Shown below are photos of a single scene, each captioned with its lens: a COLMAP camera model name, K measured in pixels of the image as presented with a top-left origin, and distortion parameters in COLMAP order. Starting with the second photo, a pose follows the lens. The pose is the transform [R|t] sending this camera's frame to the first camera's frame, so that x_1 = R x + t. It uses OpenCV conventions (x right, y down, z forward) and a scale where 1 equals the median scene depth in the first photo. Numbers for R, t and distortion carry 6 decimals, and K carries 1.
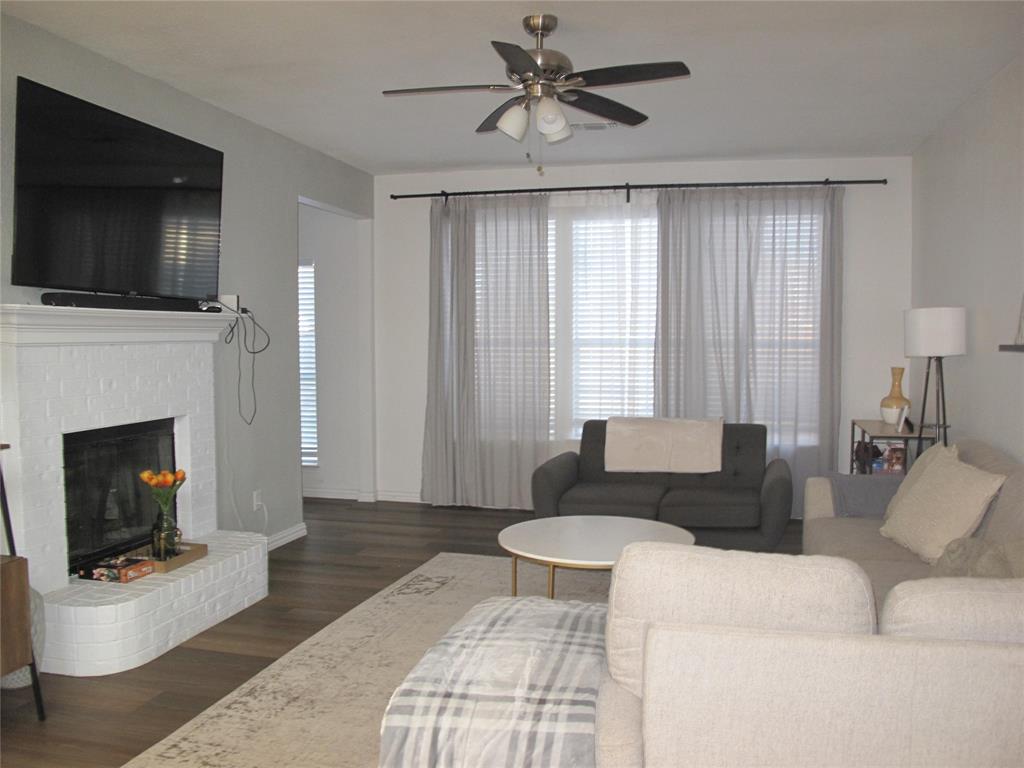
lens RADIAL K [[870.0, 0, 536.1], [0, 870.0, 385.1], [0, 0, 1]] dist [-0.140754, 0.096642]
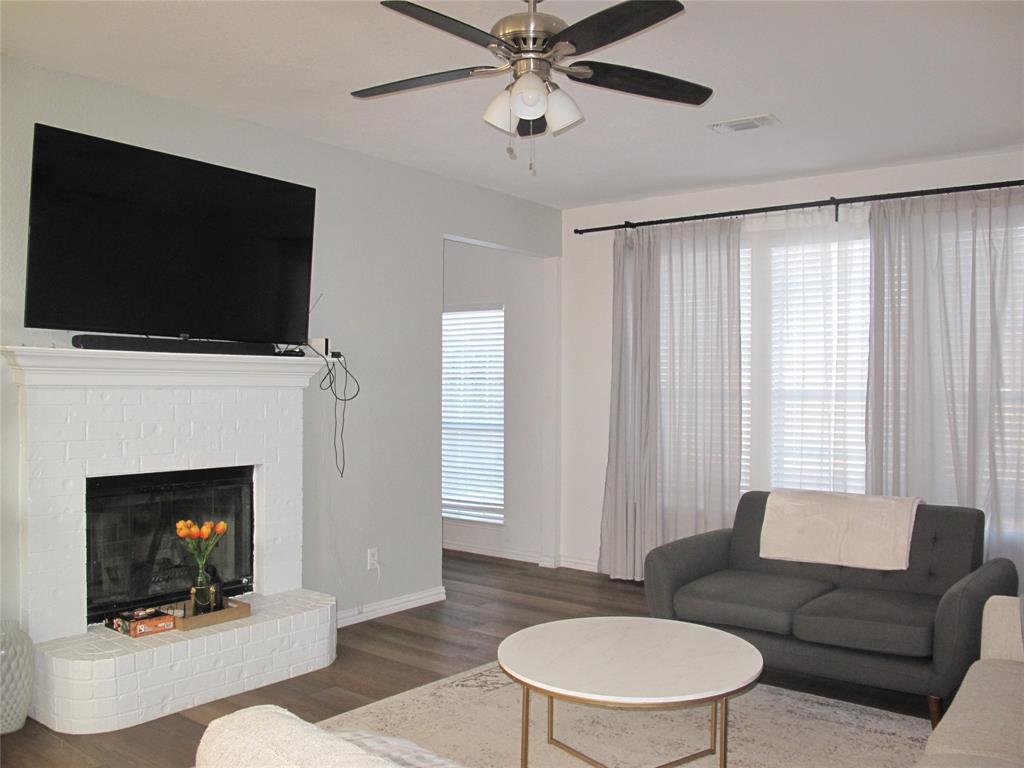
lens RADIAL K [[870.0, 0, 536.1], [0, 870.0, 385.1], [0, 0, 1]] dist [-0.140754, 0.096642]
pose [[0.913799, 0.006090, -0.406120, 0.181949], [-0.030432, 0.998104, -0.053509, -0.007737], [0.405024, 0.061255, 0.912252, 0.173357]]
